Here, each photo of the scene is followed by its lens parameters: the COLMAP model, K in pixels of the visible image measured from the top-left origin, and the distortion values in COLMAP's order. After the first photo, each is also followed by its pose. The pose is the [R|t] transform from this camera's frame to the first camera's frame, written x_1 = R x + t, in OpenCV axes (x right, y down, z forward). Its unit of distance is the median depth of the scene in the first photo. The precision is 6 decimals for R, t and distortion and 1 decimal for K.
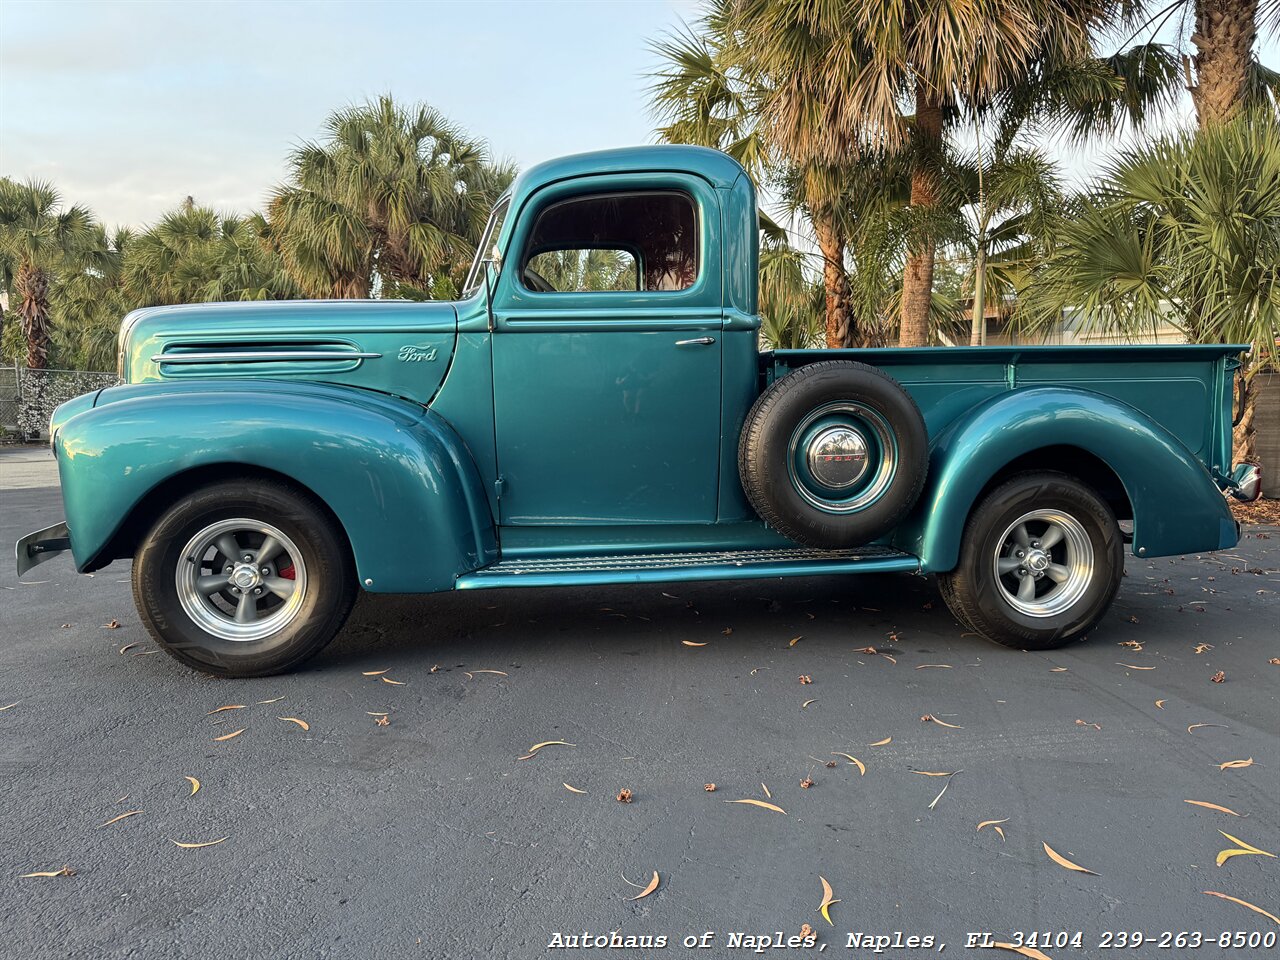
lens RADIAL K [[900.0, 0, 641.0], [0, 900.0, 484.6], [0, 0, 1]] dist [0.045485, -0.043841]
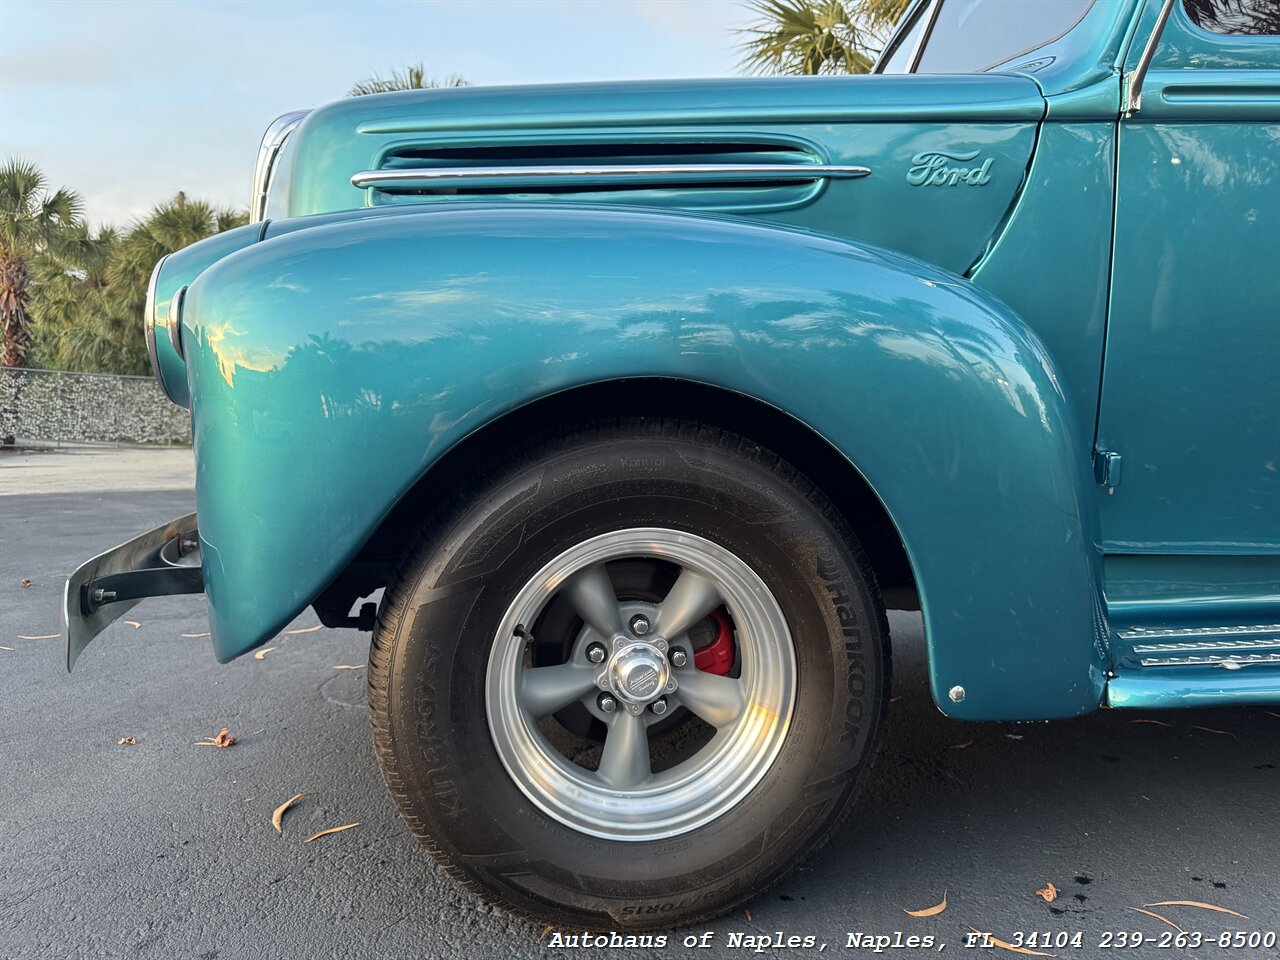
lens RADIAL K [[911.8, 0, 645.2], [0, 911.8, 482.0], [0, 0, 1]] dist [0.005176, -0.008260]
pose [[0.999568, 0.010998, 0.027265, -0.102371], [-0.010267, 0.999589, -0.026780, 0.006461], [-0.027549, 0.026488, 0.999269, 0.137342]]
